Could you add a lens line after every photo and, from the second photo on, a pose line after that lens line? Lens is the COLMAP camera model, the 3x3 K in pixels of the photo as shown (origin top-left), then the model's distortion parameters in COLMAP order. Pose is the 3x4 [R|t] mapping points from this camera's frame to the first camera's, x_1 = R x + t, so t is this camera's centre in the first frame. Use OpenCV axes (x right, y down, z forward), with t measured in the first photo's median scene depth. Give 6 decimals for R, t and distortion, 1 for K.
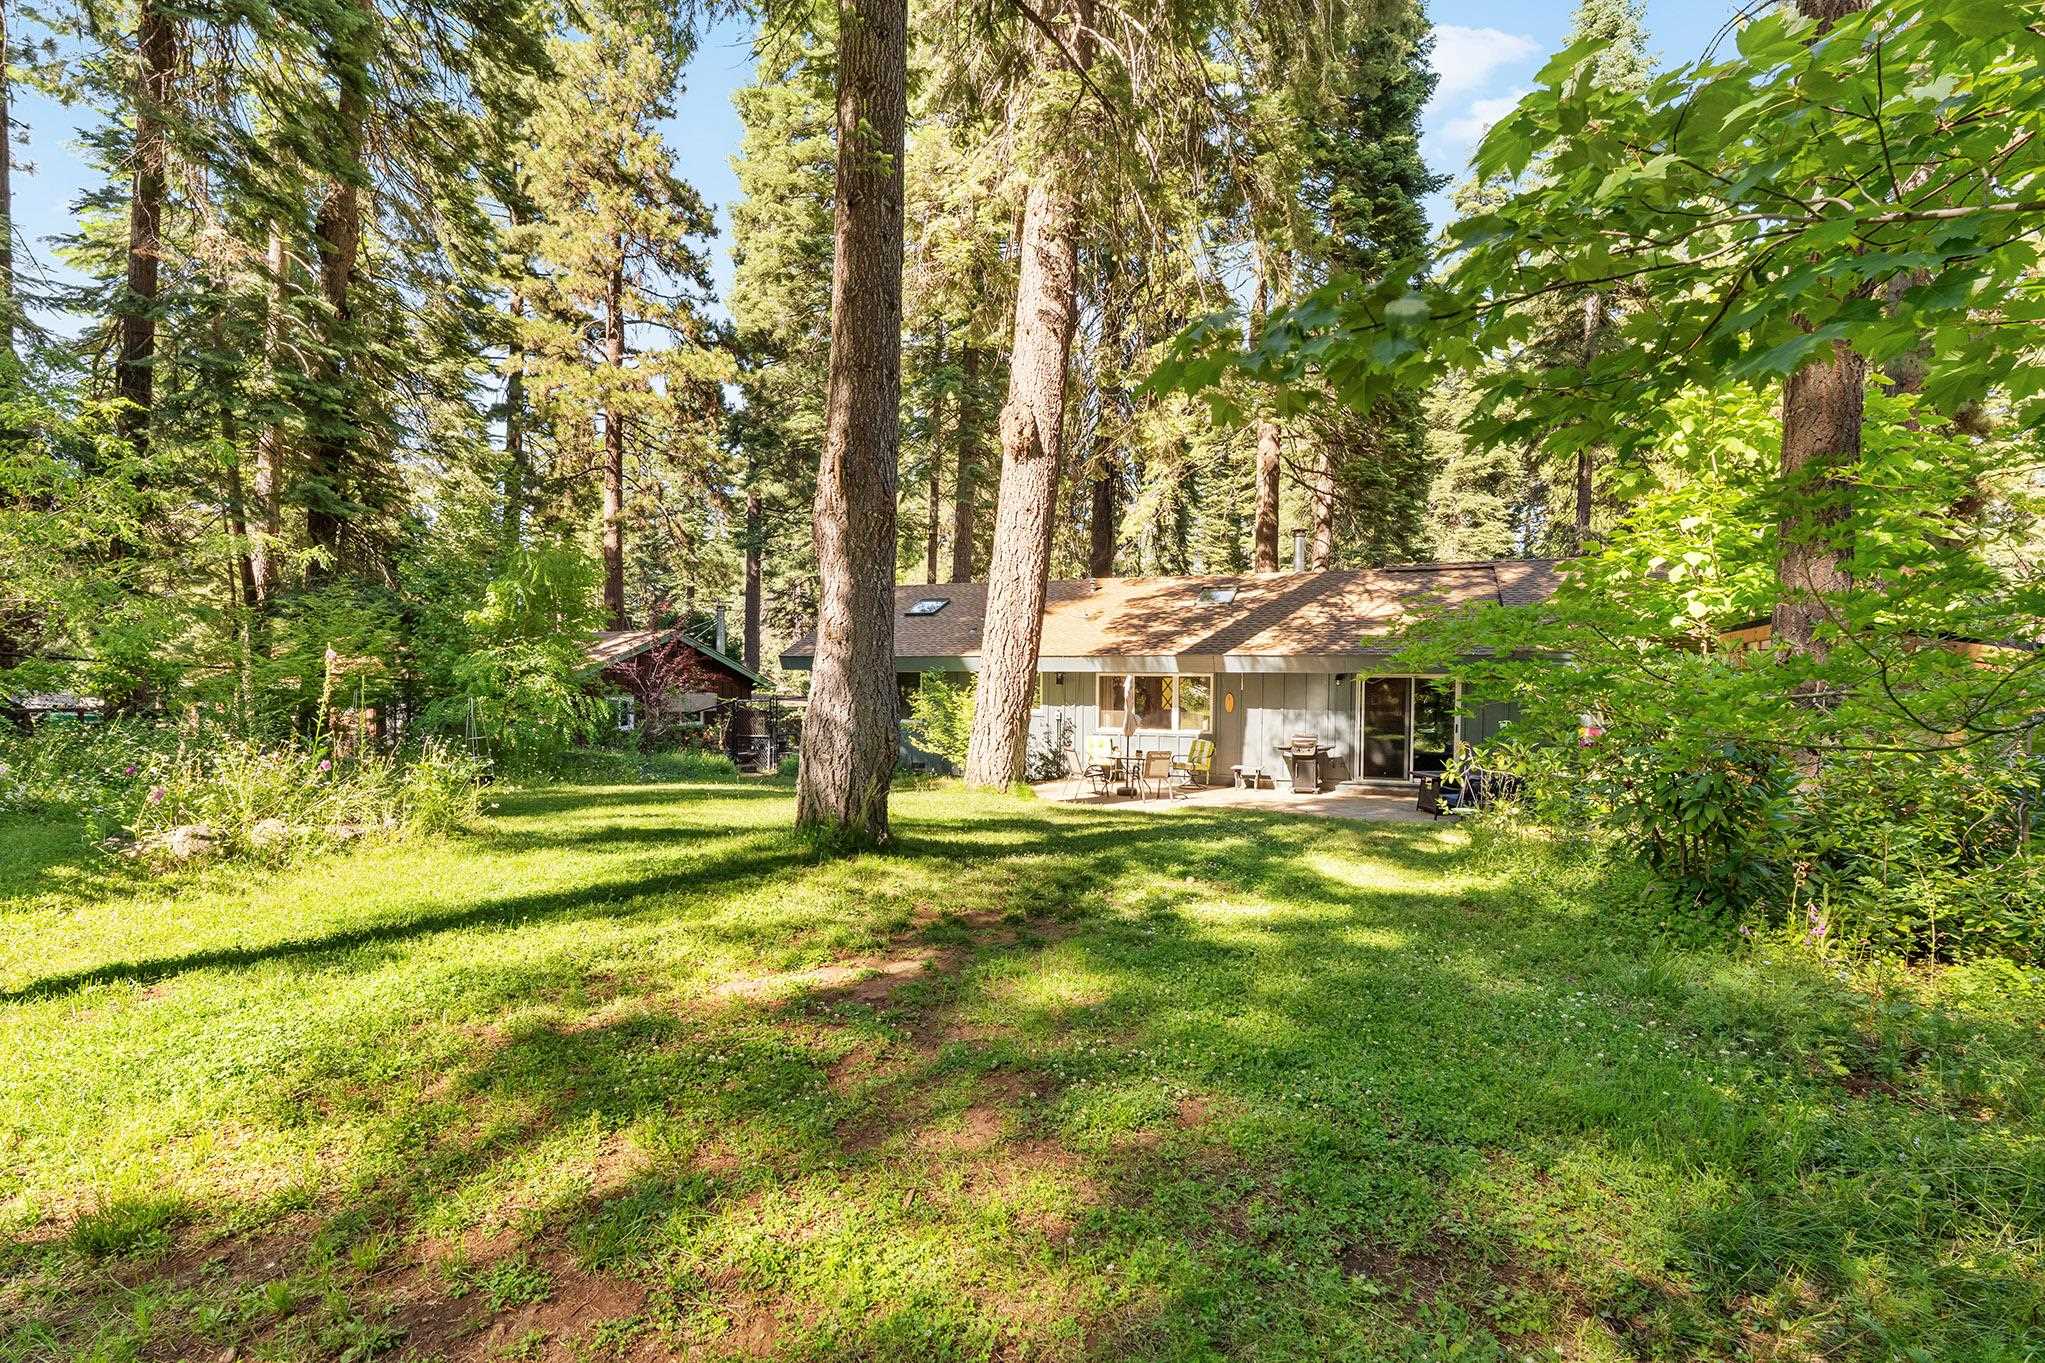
lens RADIAL K [[939.4, 0, 1022.0], [0, 939.4, 669.8], [0, 0, 1]] dist [0.002278, 0.003886]
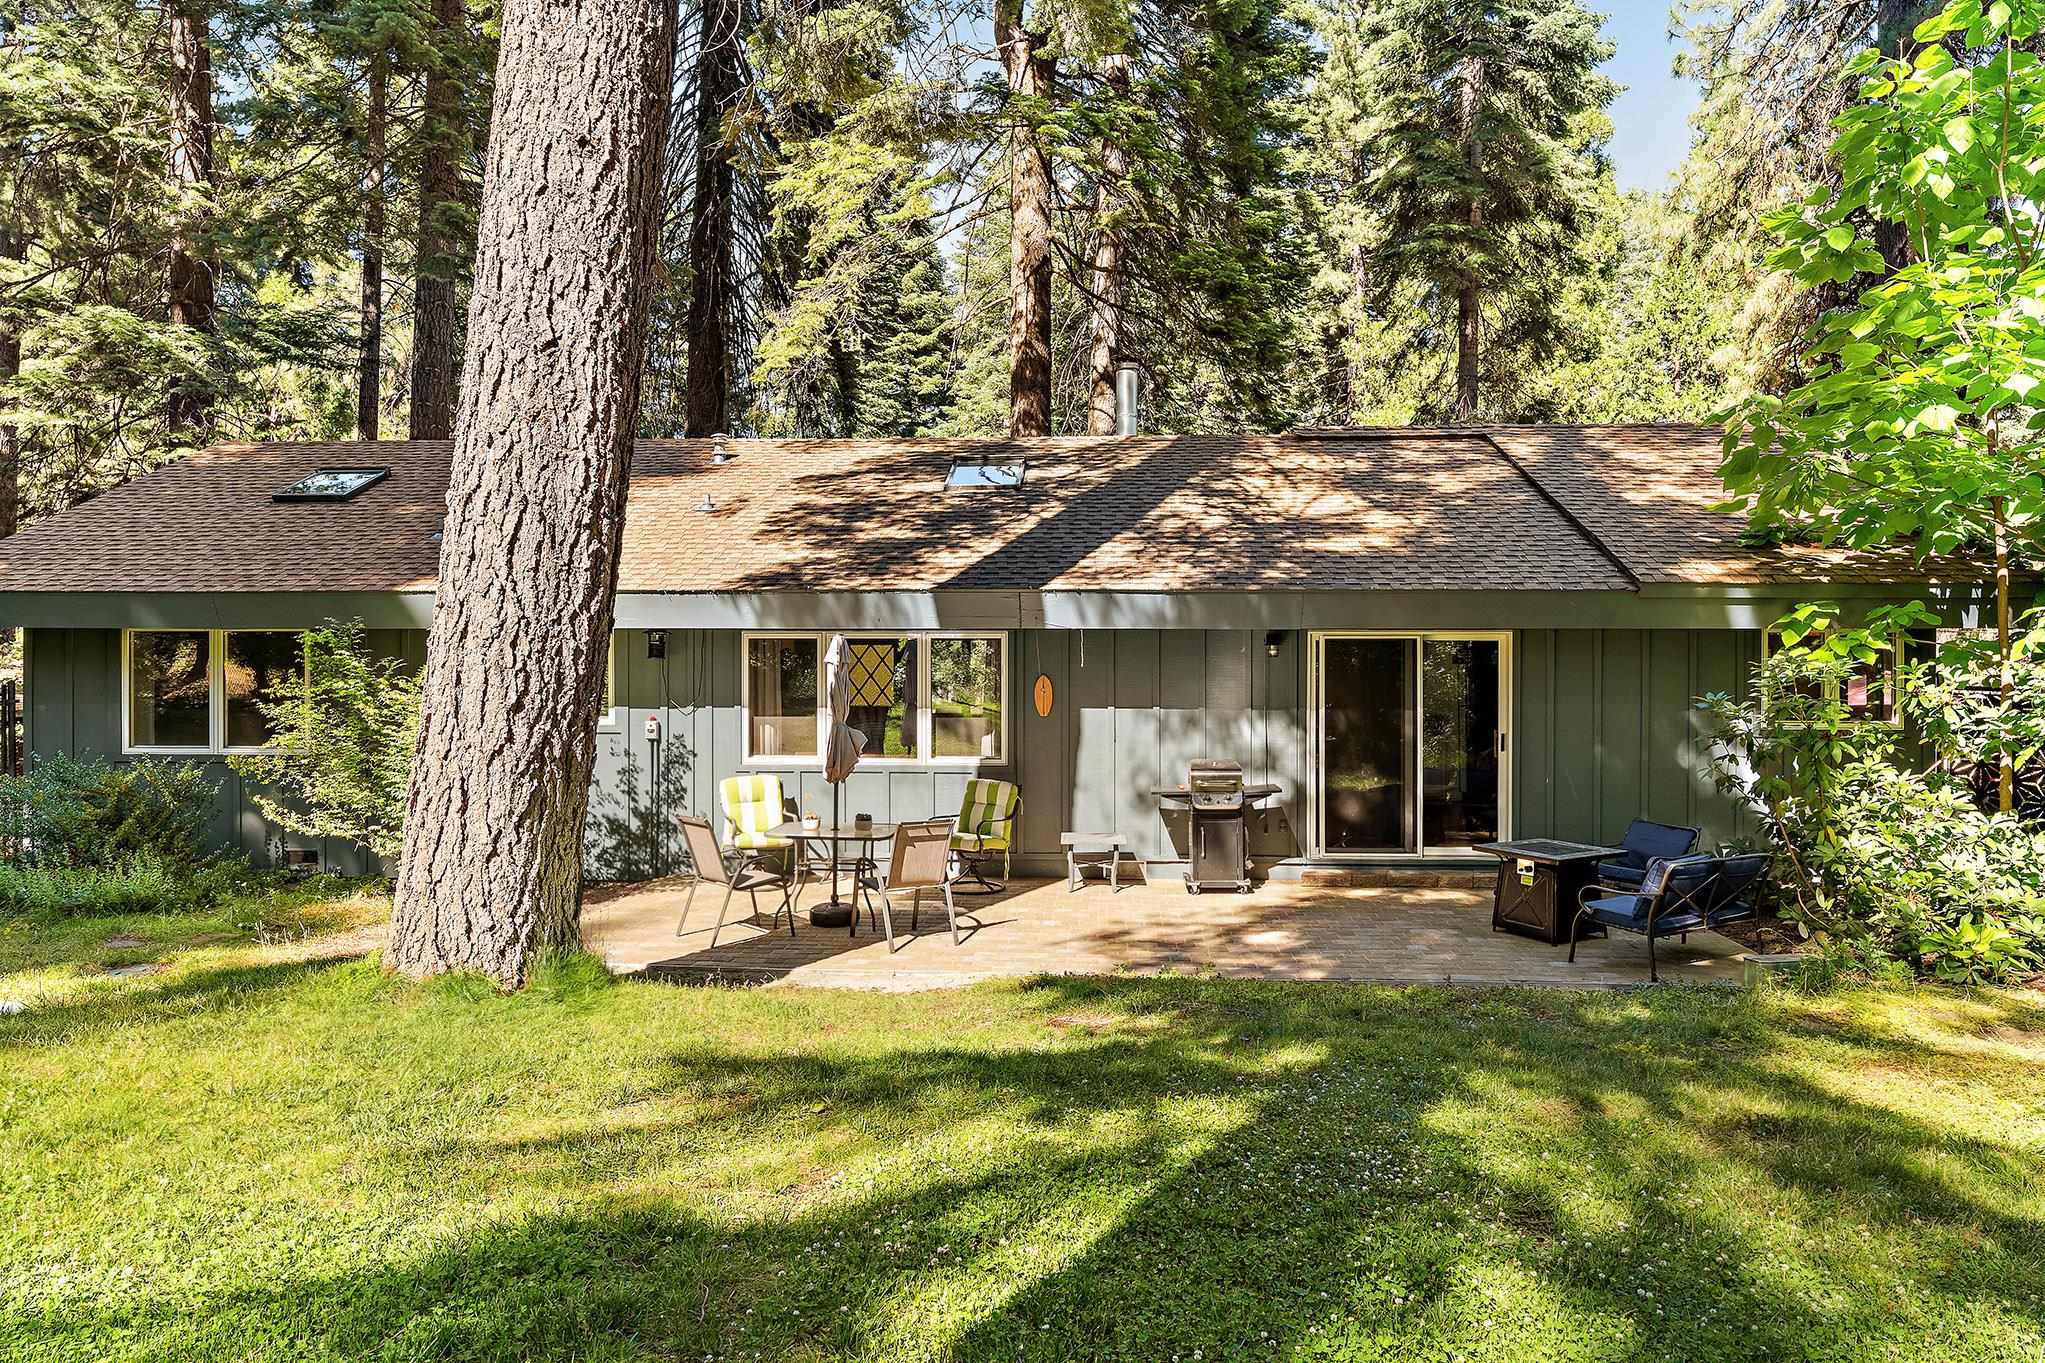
lens RADIAL K [[1320.4, 0, 1010.1], [0, 1320.4, 668.2], [0, 0, 1]] dist [-0.005035, 0.001587]
pose [[0.946125, -0.009323, 0.323667, -0.002471], [0.001841, 0.999724, 0.023417, 0.006520], [-0.323796, -0.021560, 0.945881, 0.388588]]
